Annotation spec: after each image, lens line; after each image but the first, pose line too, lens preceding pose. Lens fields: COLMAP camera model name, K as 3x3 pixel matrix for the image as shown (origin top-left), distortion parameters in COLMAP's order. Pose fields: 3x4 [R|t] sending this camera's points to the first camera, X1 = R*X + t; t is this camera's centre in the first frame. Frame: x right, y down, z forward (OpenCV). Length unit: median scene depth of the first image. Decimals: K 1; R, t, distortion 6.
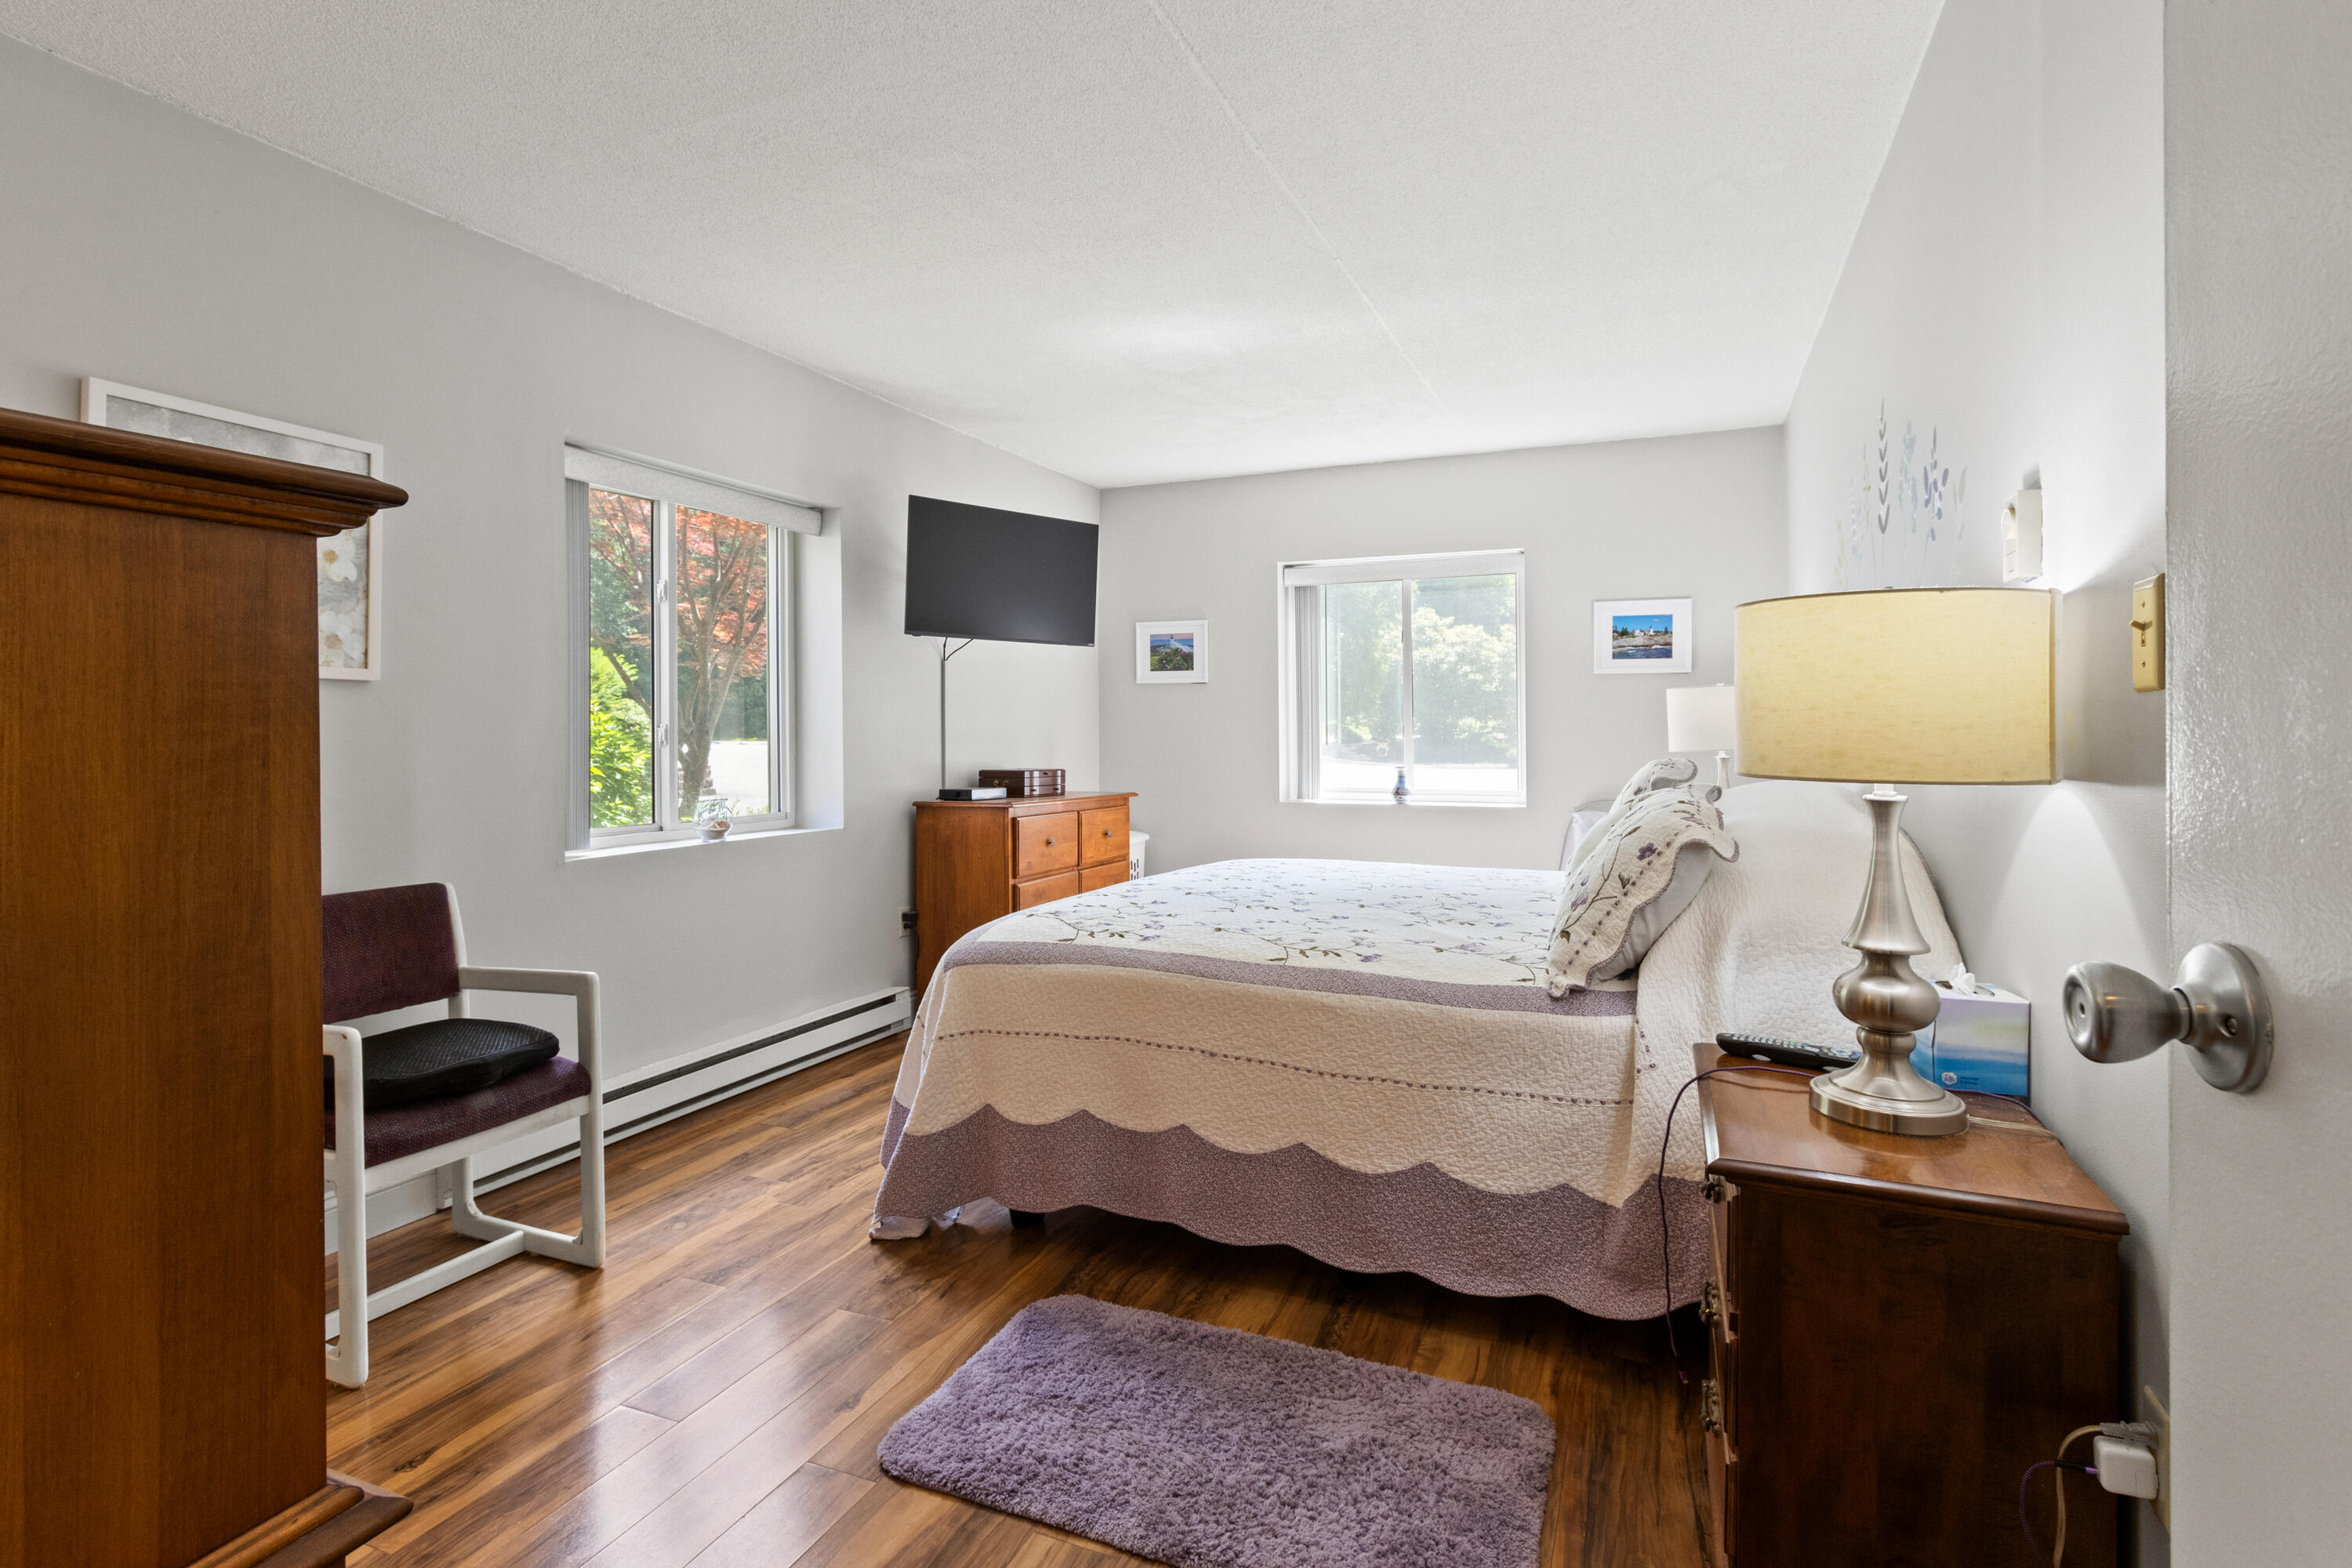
lens RADIAL K [[1093.5, 0, 1175.5], [0, 1093.5, 730.8], [0, 0, 1]] dist [-0.002383, -0.000130]
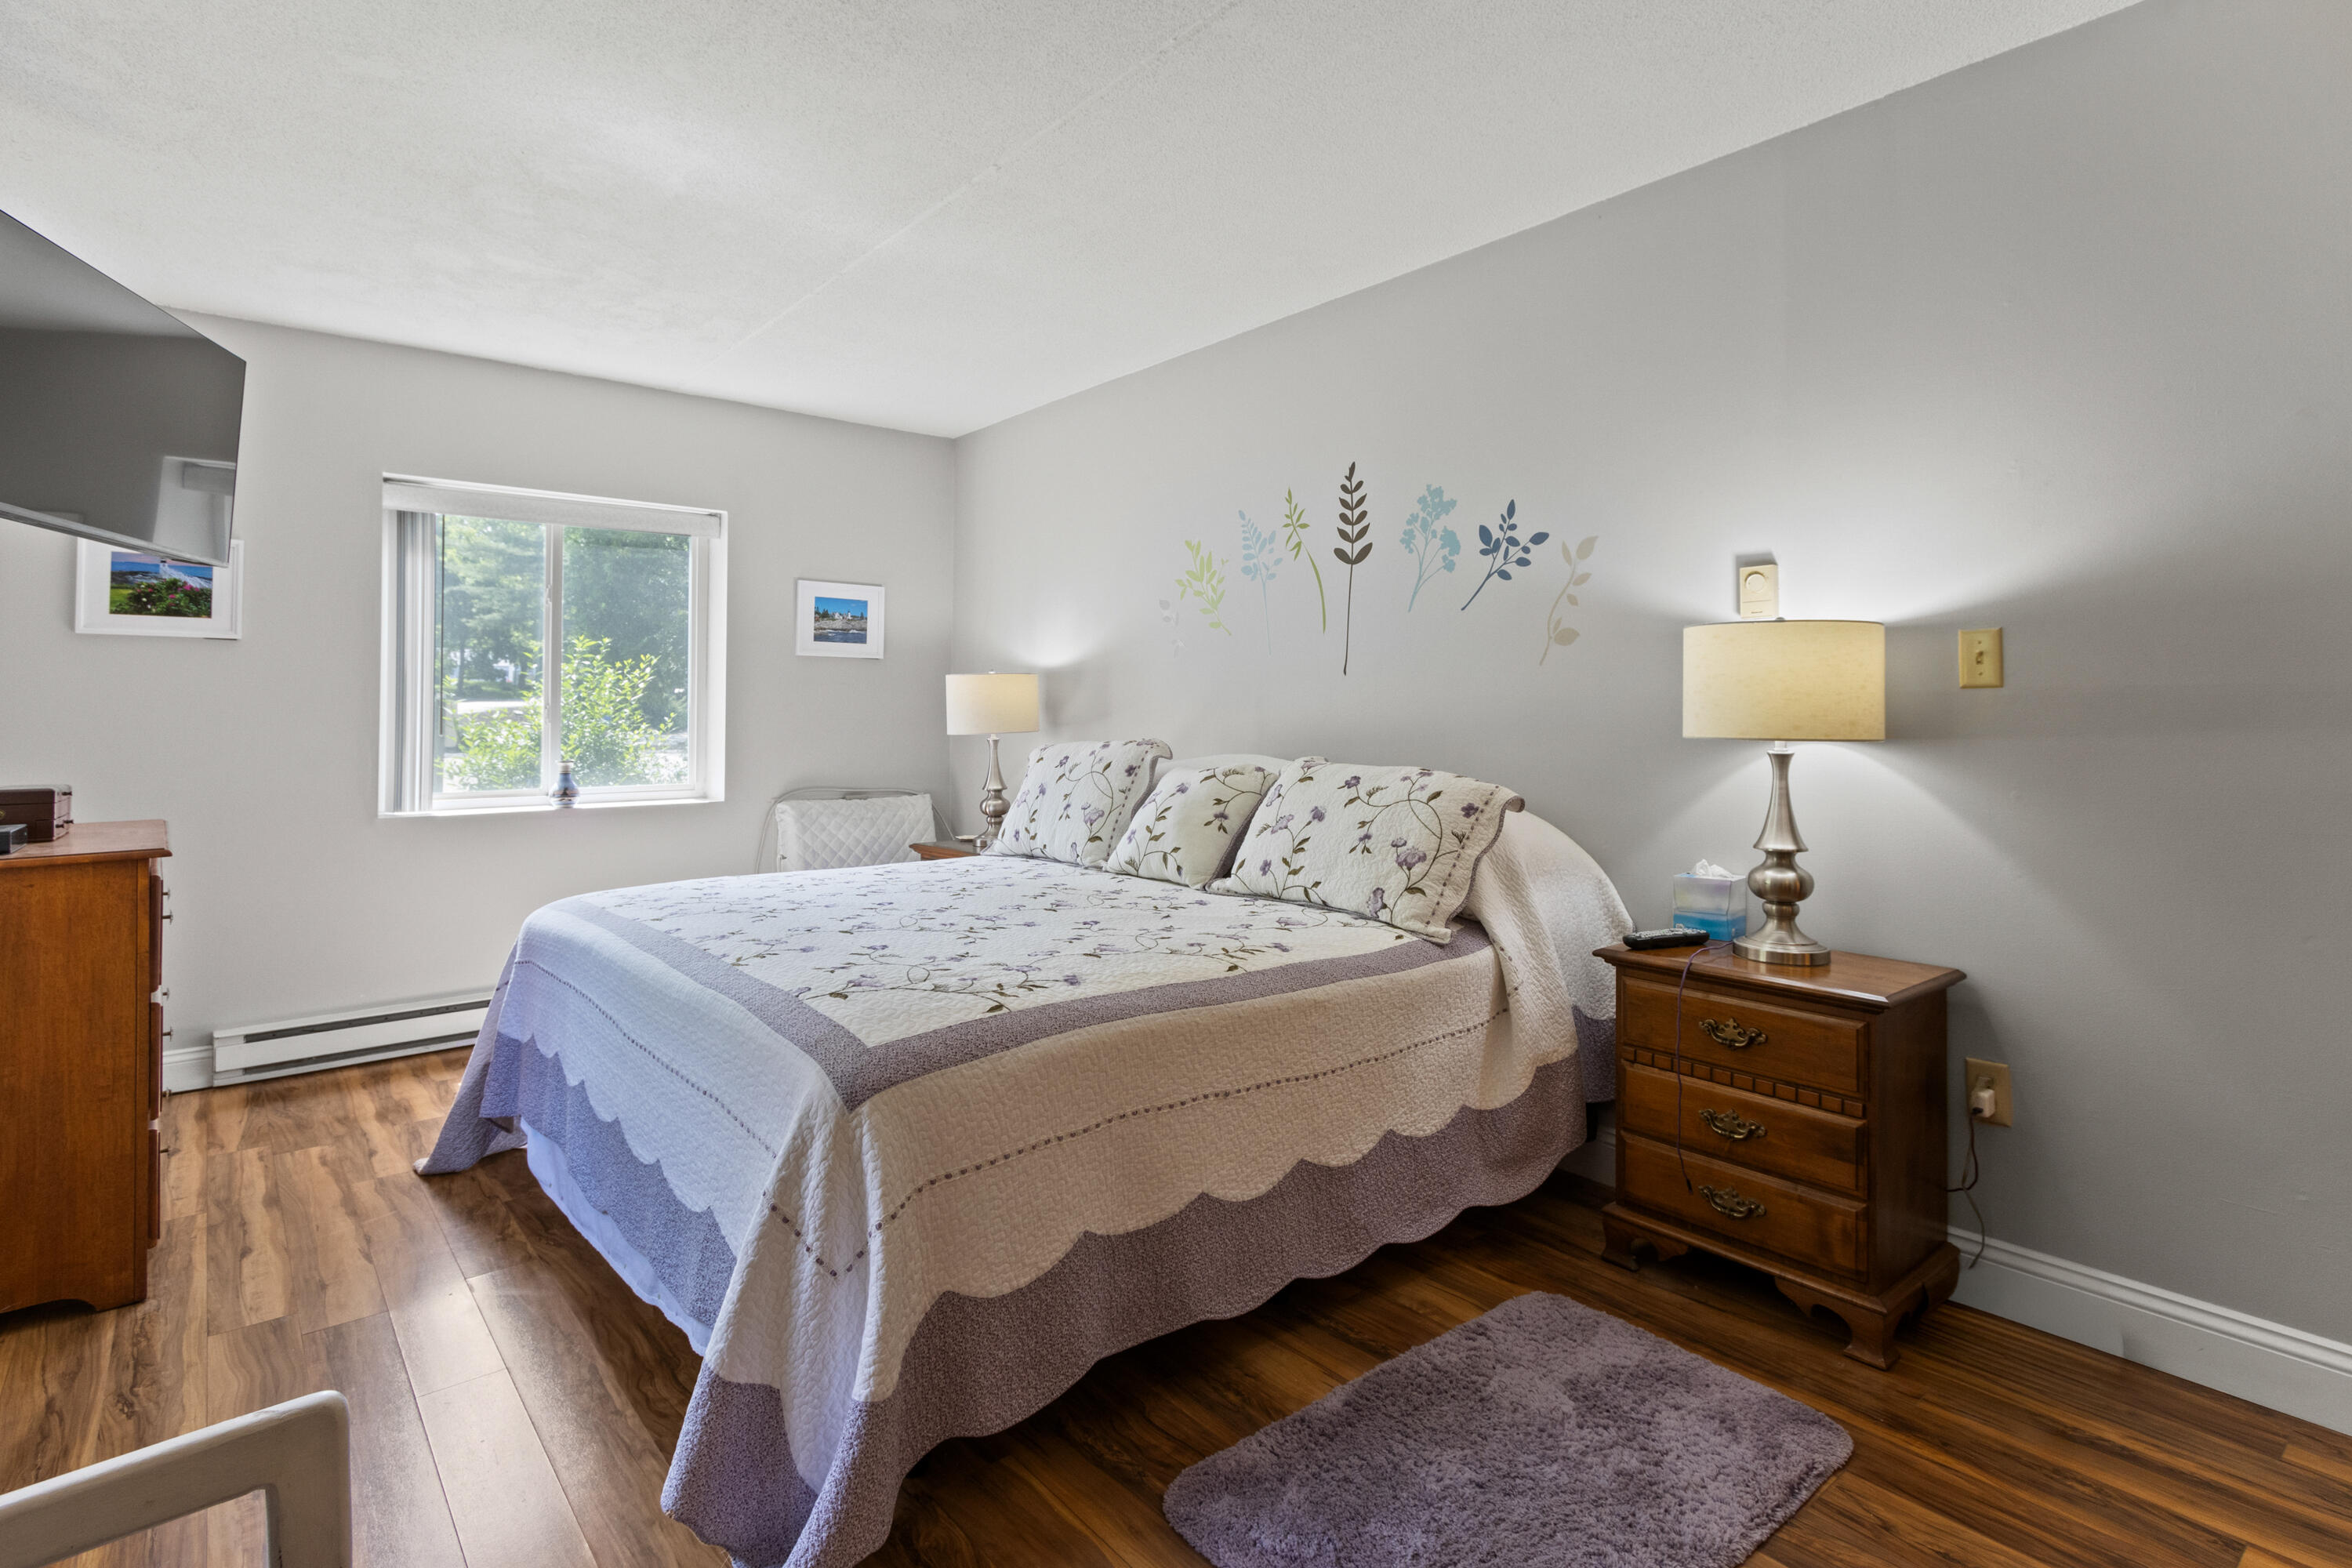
lens RADIAL K [[1118.0, 0, 1142.4], [0, 1118.0, 696.7], [0, 0, 1]] dist [0.001787, 0.000217]
pose [[0.504570, 0.016179, 0.863219, -0.735784], [0.001248, 0.999810, -0.019469, 0.007194], [-0.863370, 0.010901, 0.504453, 0.611791]]
